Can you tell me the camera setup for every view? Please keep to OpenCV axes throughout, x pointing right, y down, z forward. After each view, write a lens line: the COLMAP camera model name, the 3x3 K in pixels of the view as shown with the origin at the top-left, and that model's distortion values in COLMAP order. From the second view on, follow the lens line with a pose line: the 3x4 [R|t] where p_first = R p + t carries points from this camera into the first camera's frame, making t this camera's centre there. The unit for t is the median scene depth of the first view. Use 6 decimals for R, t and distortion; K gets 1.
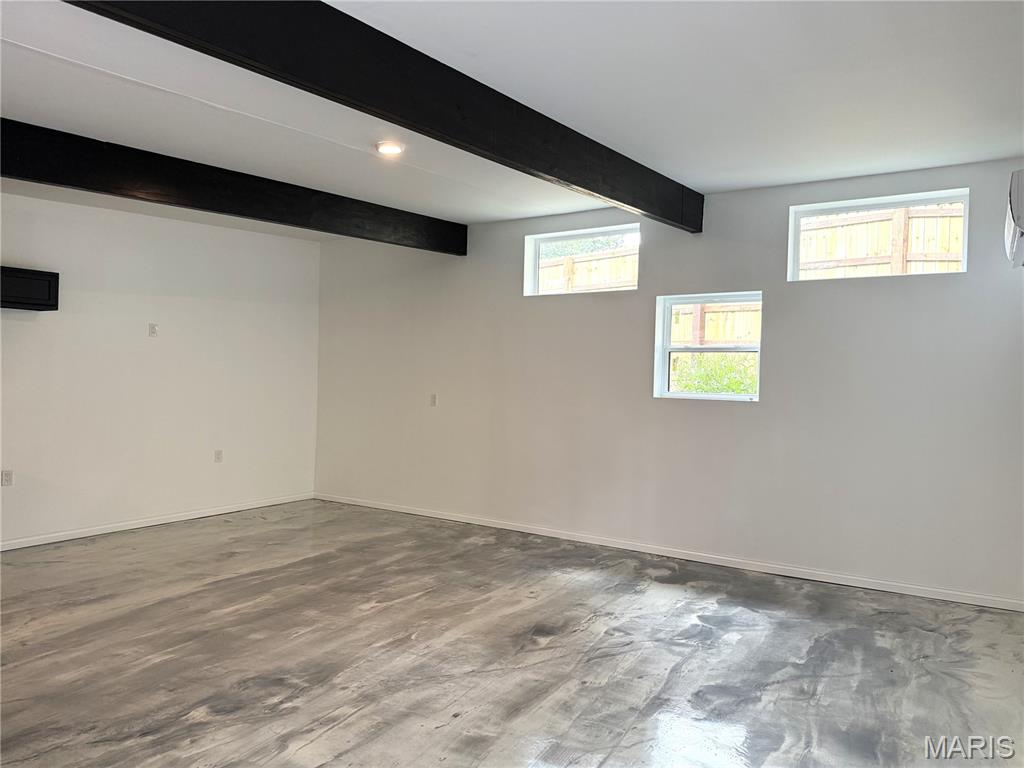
lens RADIAL K [[719.9, 0, 511.2], [0, 719.9, 375.5], [0, 0, 1]] dist [0.033133, -0.042005]
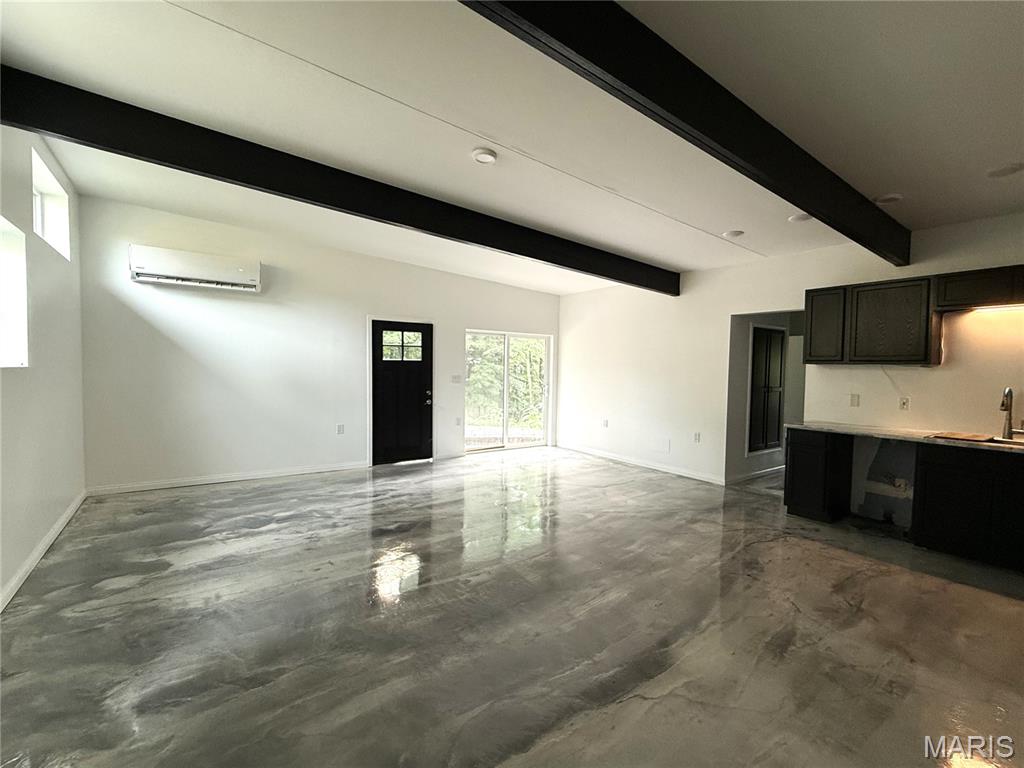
lens RADIAL K [[451.2, 0, 505.0], [0, 451.2, 387.1], [0, 0, 1]] dist [-0.004887, -0.000363]
pose [[-0.925981, -0.058320, 0.373038, -0.495633], [-0.042802, 0.997844, 0.049755, 0.012572], [-0.375136, 0.030105, -0.926481, 1.714315]]
